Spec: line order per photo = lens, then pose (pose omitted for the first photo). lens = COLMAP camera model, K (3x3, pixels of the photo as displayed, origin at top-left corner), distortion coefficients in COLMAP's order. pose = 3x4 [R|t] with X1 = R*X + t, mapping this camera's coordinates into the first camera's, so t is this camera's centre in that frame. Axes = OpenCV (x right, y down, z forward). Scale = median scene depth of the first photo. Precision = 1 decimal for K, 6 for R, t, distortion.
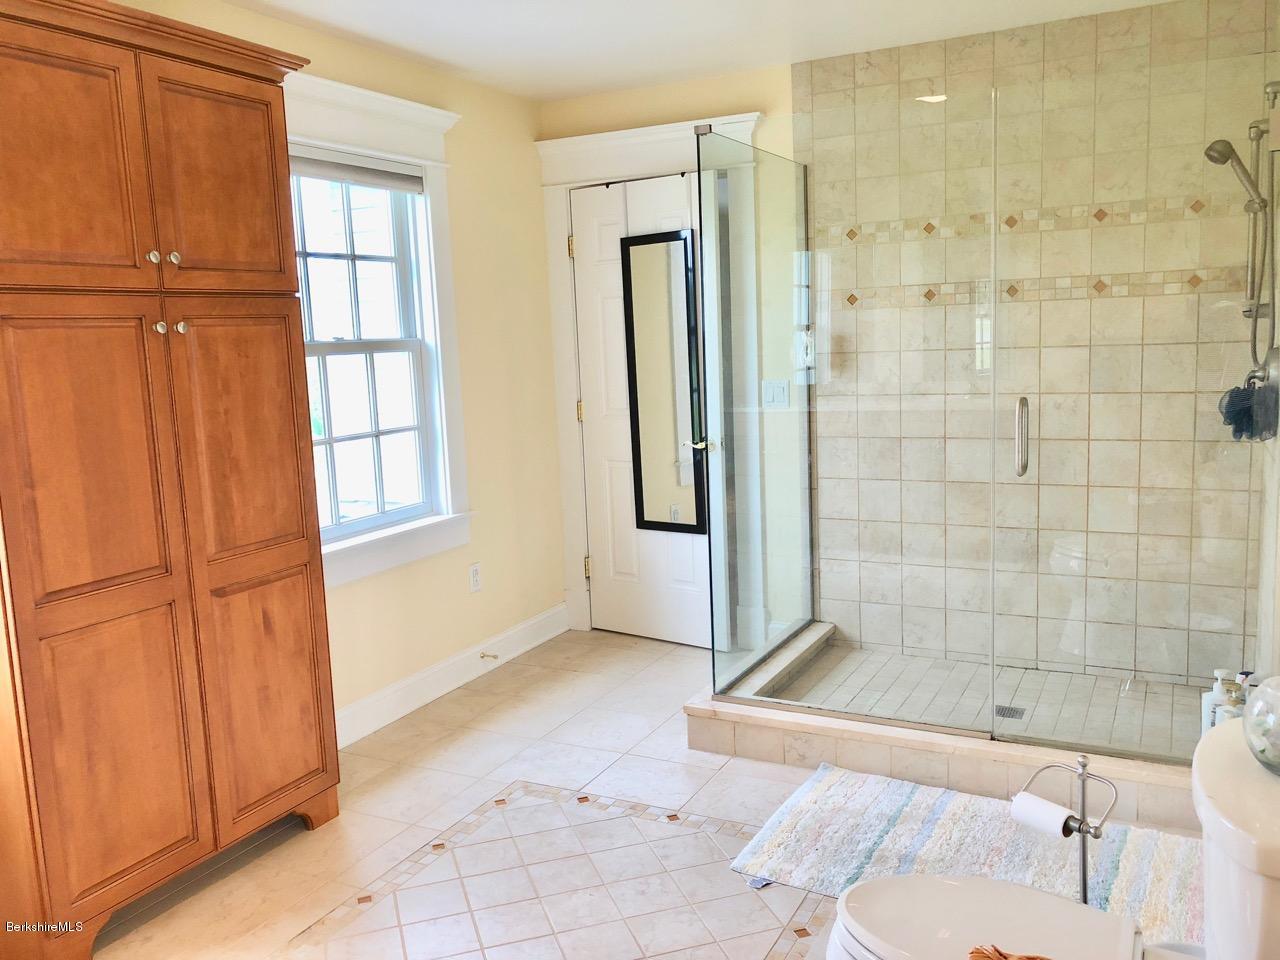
lens RADIAL K [[1065.2, 0, 651.8], [0, 1065.2, 476.7], [0, 0, 1]] dist [0.028131, -0.025294]
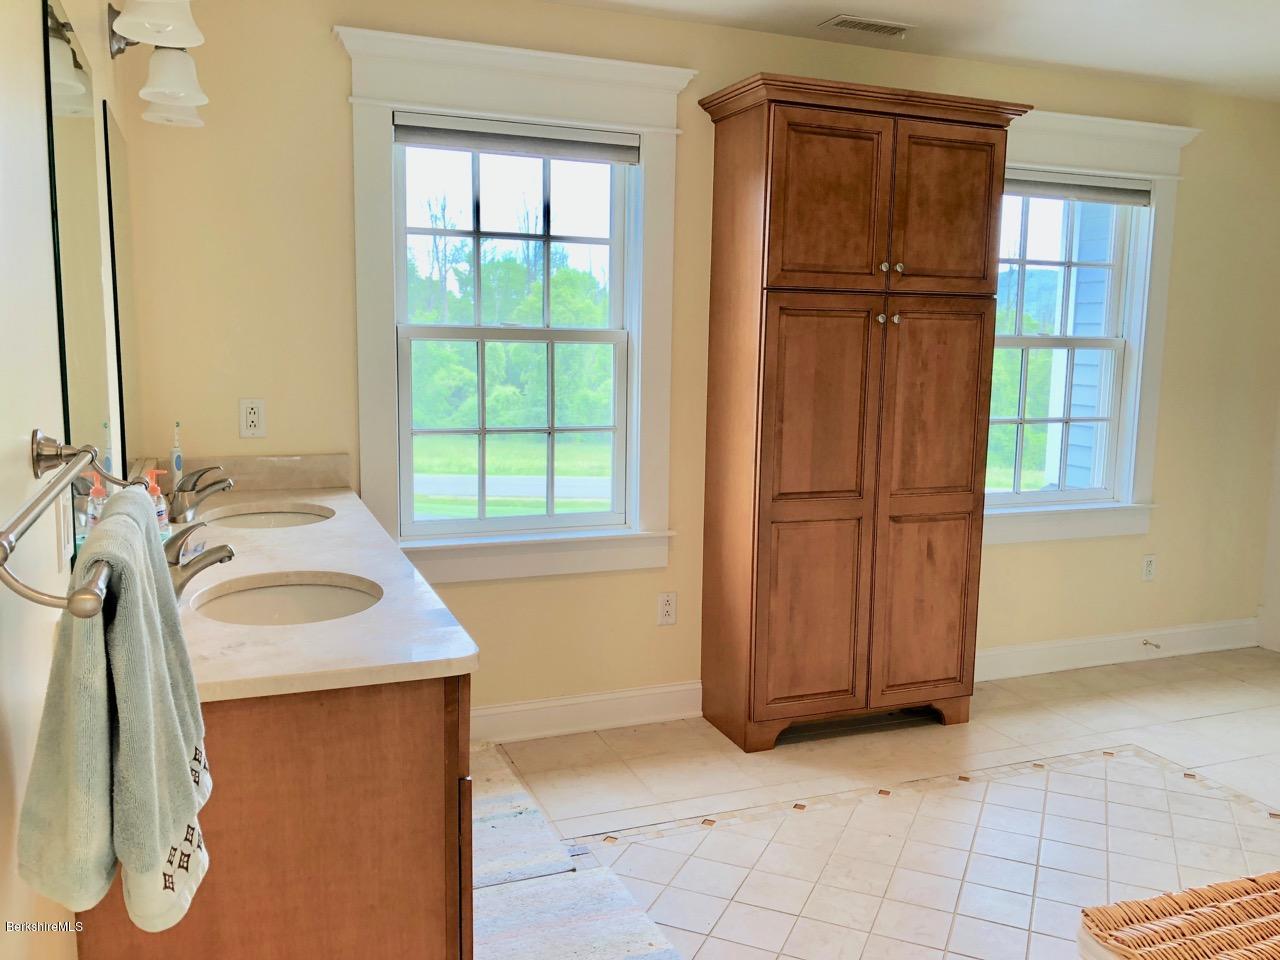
lens RADIAL K [[1065.2, 0, 642.4], [0, 1065.2, 479.6], [0, 0, 1]] dist [0.028131, -0.025294]
pose [[0.749635, 0.137900, -0.647326, 0.207989], [-0.135562, 0.989309, 0.053764, 0.030464], [0.647820, 0.047450, 0.760315, -0.212189]]
